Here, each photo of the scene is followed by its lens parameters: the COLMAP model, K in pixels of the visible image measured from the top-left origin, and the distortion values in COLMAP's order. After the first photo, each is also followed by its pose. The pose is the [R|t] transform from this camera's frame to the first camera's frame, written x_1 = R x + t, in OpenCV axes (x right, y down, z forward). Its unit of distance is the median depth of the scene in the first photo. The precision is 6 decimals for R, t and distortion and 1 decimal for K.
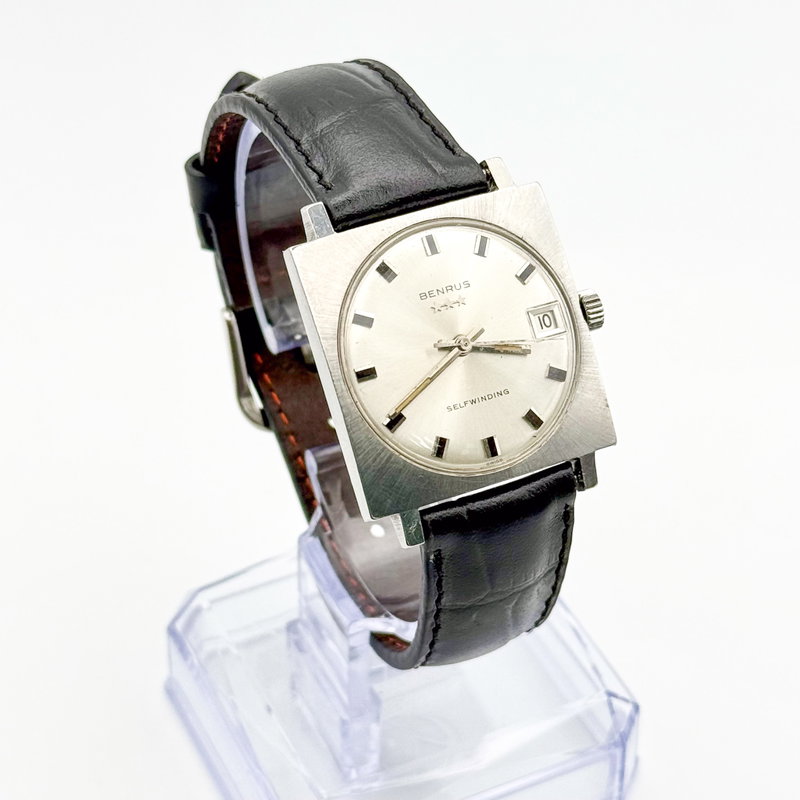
lens RADIAL K [[2239.9, 0, 400.0], [0, 2239.9, 400.0], [0, 0, 1]] dist [0.052891, -0.142368]
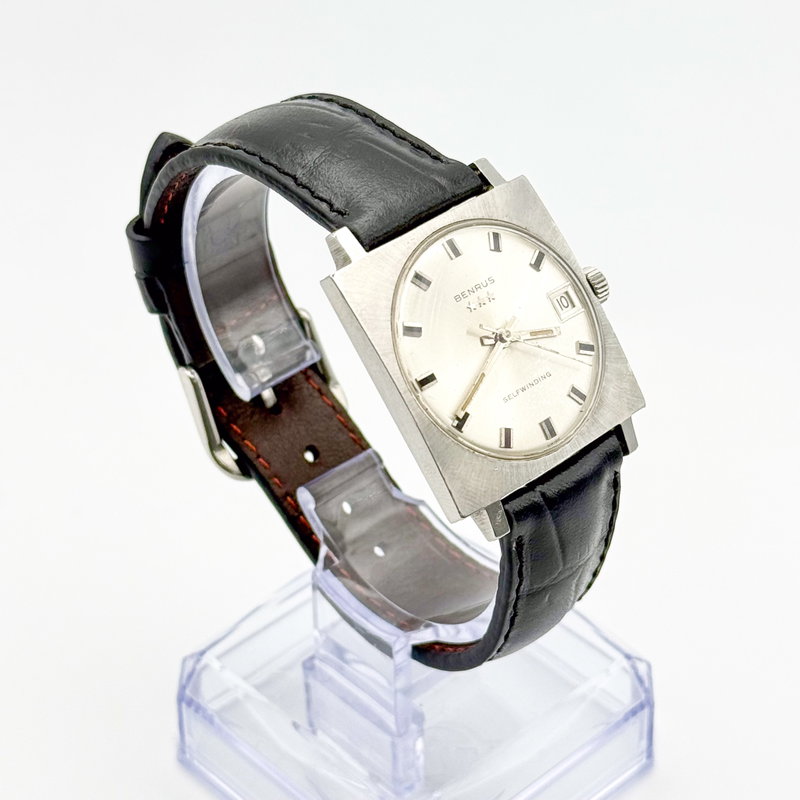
lens RADIAL K [[2239.9, 0, 400.0], [0, 2239.9, 400.0], [0, 0, 1]] dist [0.052891, -0.142368]
pose [[0.957714, -0.196032, 0.210609, -0.234271], [0.203678, 0.978923, -0.015028, 0.009348], [-0.203224, 0.057289, 0.977455, -0.001656]]
